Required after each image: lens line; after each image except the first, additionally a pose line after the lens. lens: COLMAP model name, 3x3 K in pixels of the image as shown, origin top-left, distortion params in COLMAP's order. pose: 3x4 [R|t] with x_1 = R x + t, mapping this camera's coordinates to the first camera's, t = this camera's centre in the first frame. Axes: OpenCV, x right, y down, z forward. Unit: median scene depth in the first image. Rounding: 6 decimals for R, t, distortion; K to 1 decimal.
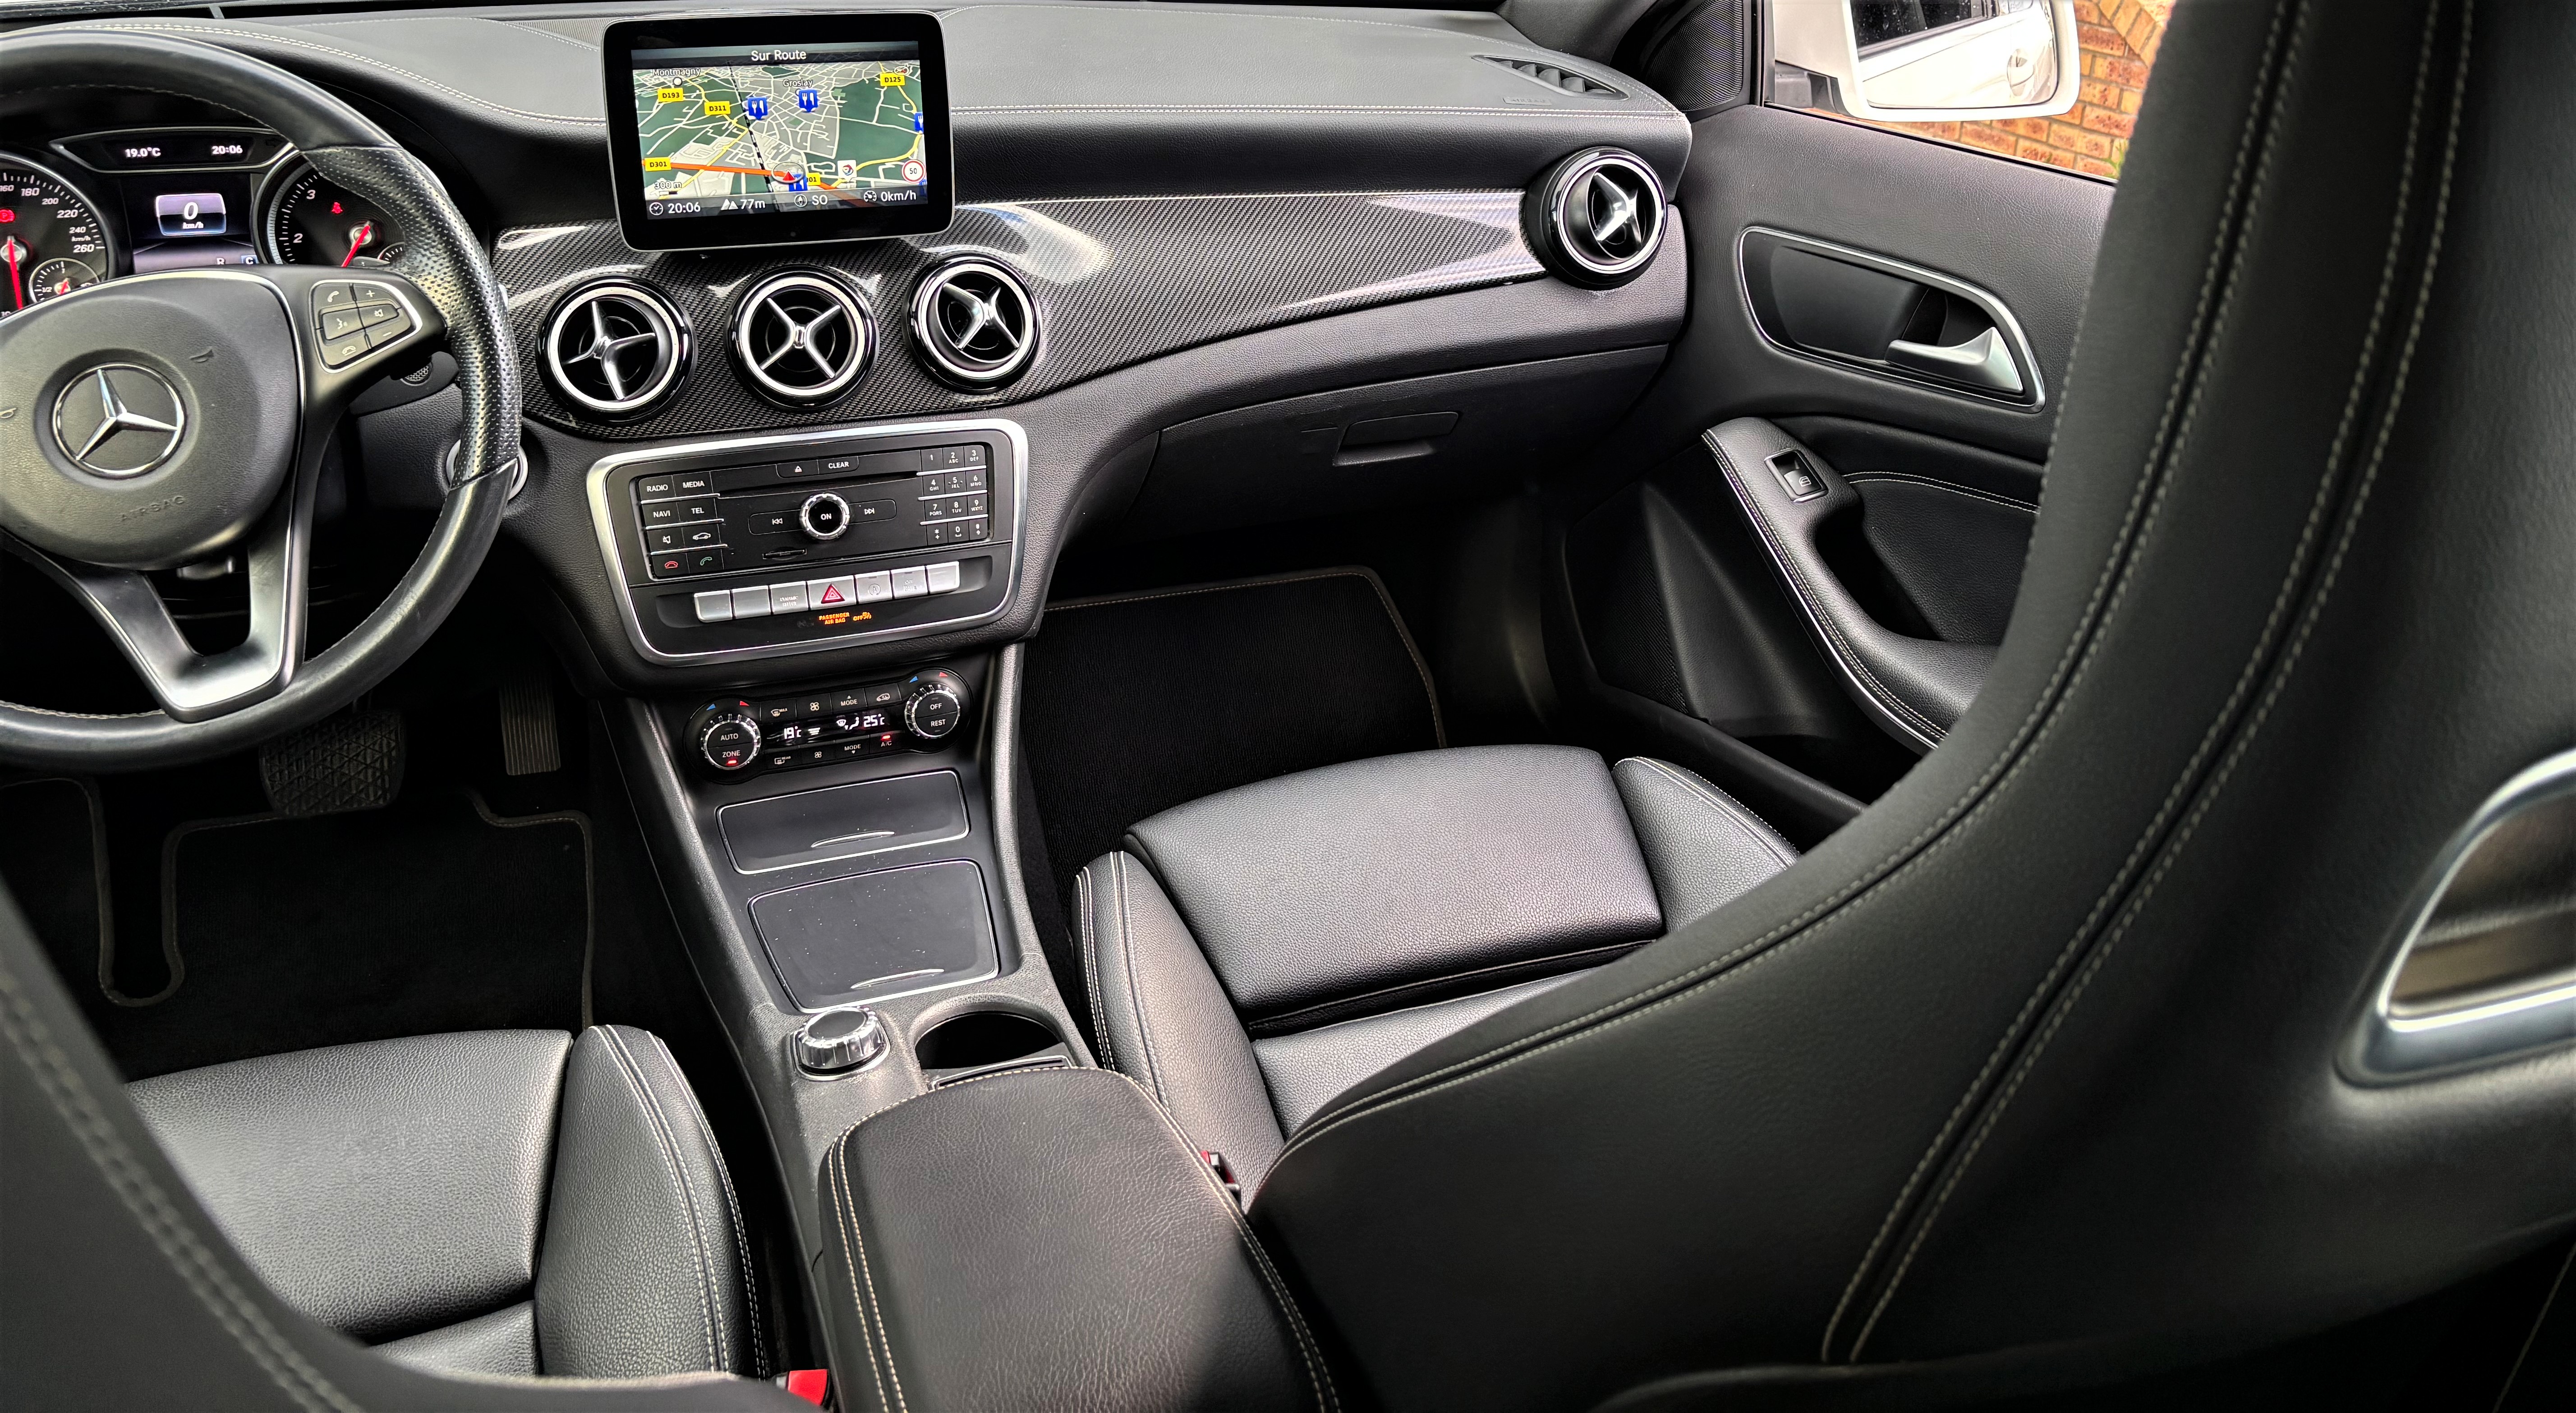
lens RADIAL K [[2011.2, 0, 1296.8], [0, 2011.2, 464.4], [0, 0, 1]] dist [0.044516, -0.040155]
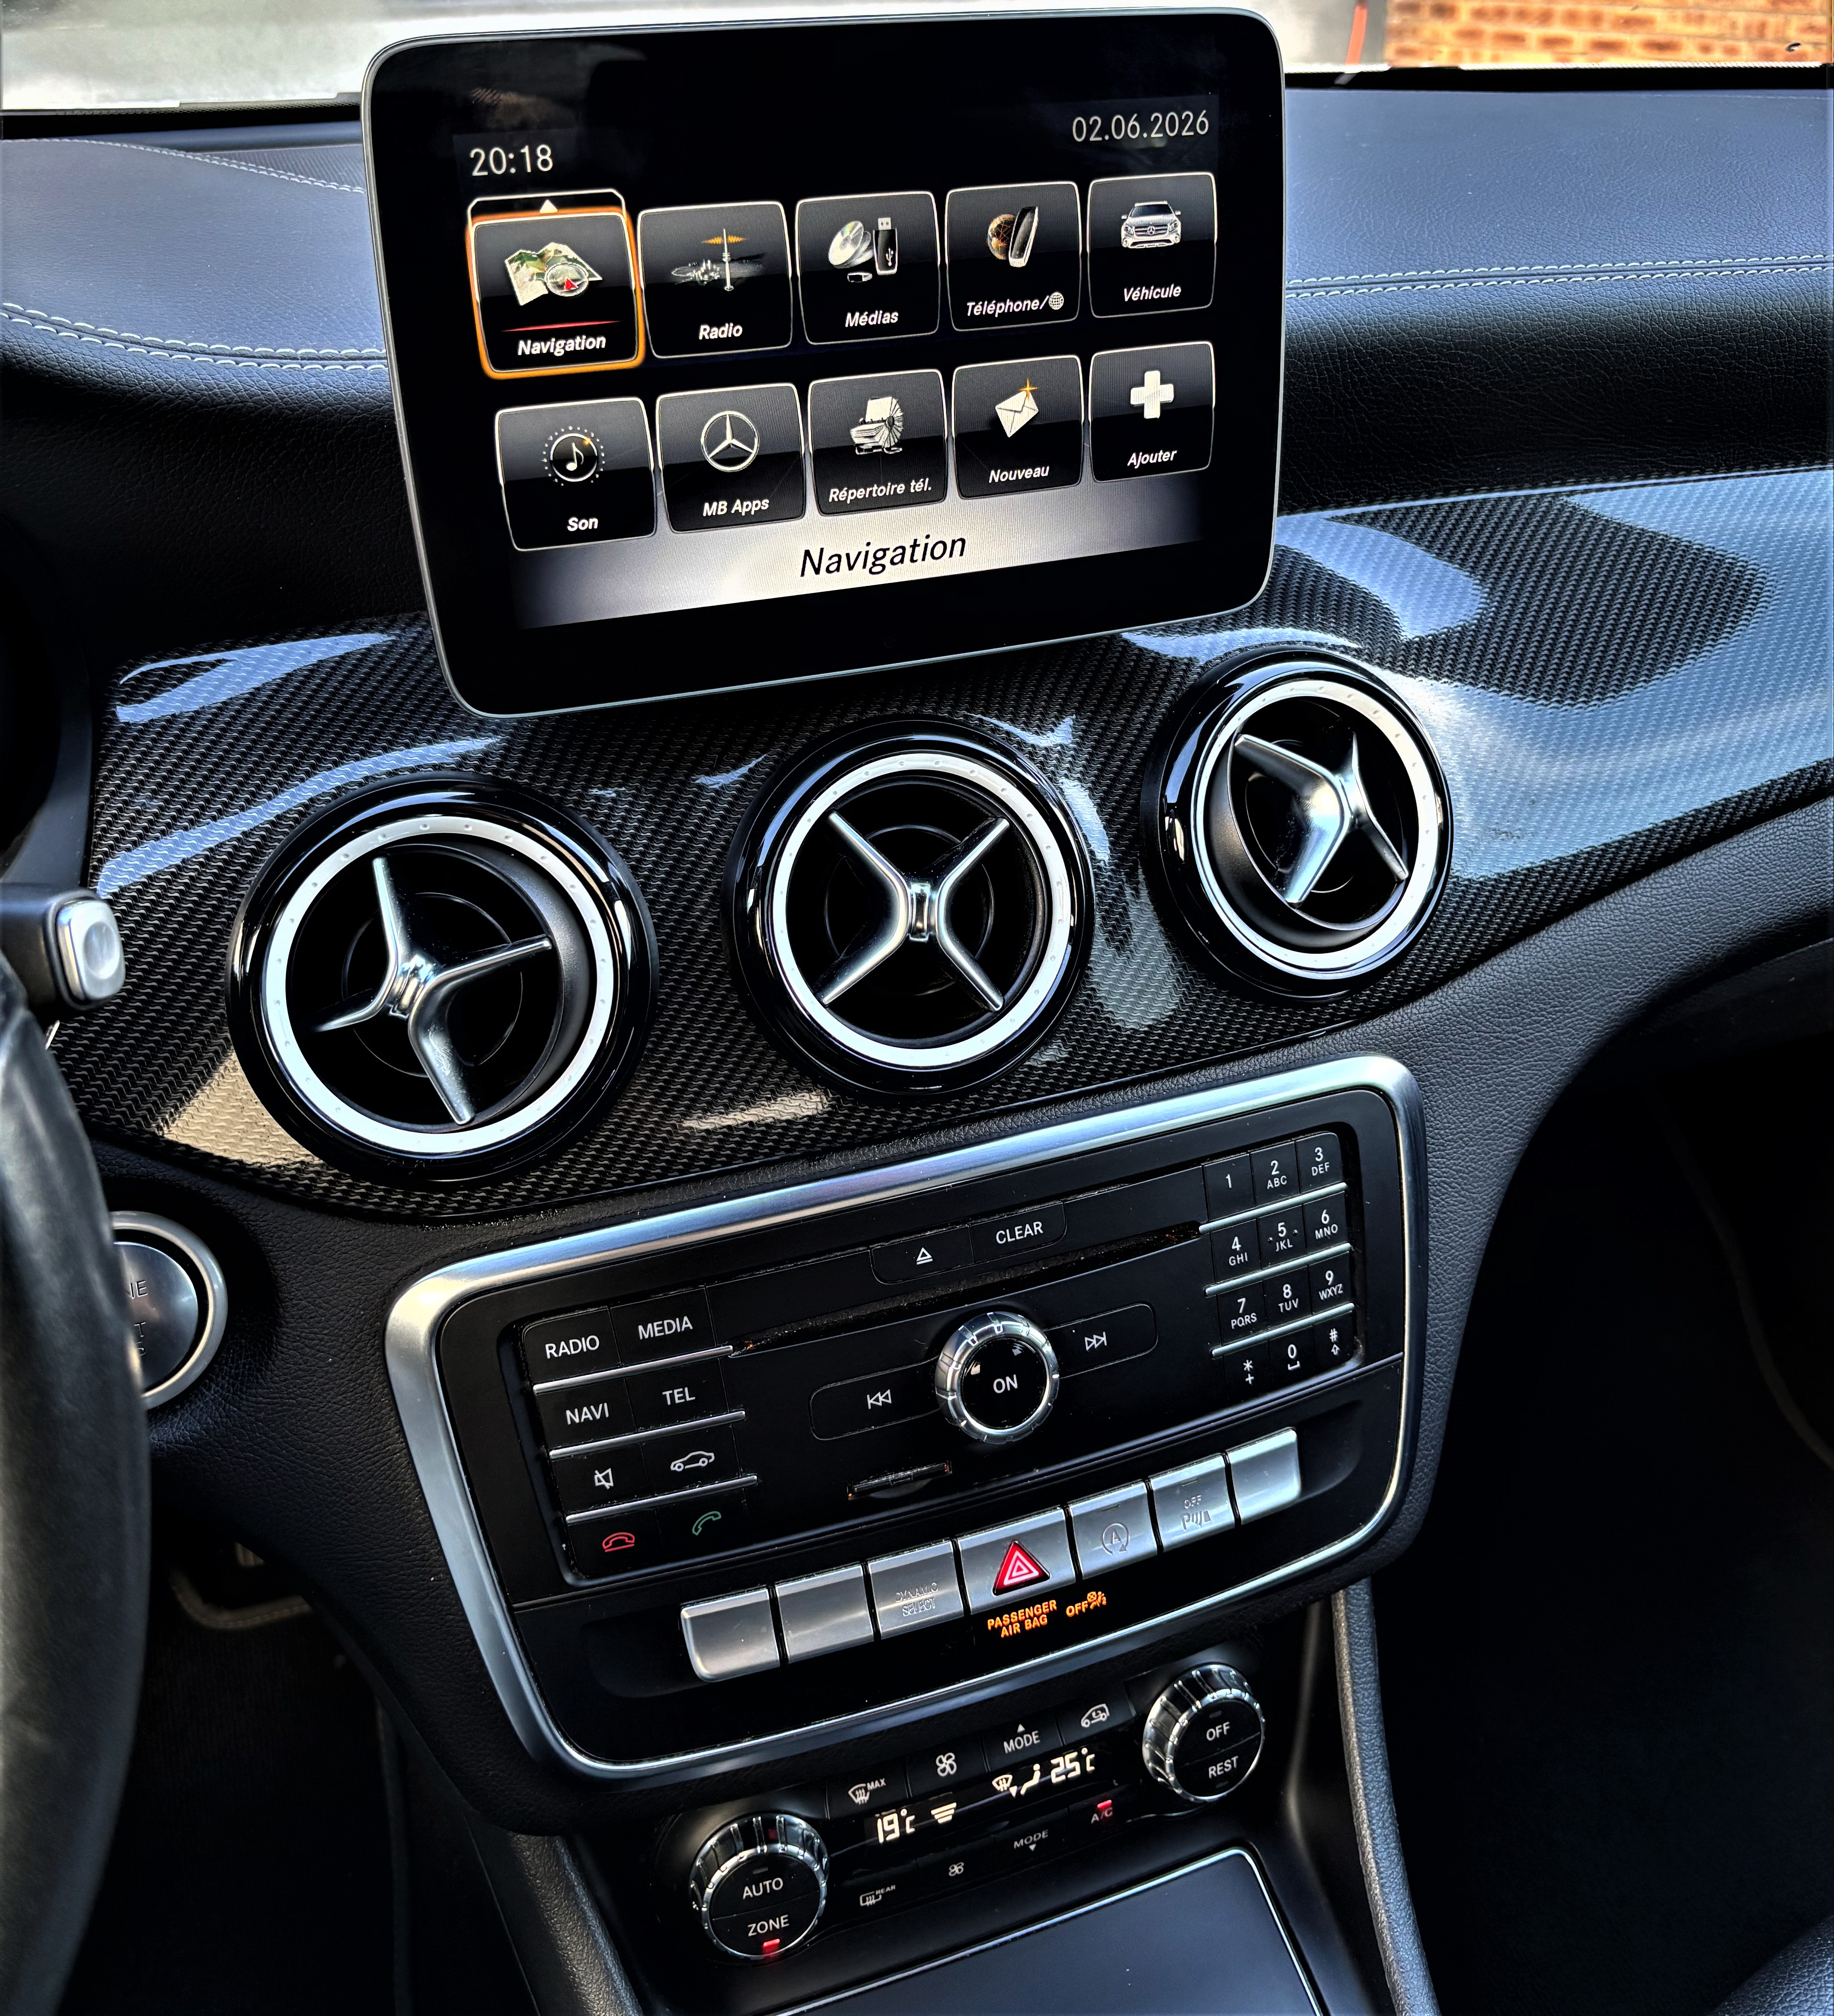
lens RADIAL K [[1904.1, 0, 934.2], [0, 1904.1, 808.8], [0, 0, 1]] dist [0.014423, 0.000000]
pose [[0.999053, -0.036618, -0.023483, -0.234700], [0.038028, 0.997306, 0.062720, -0.105090], [0.021123, -0.063553, 0.997755, 0.647841]]
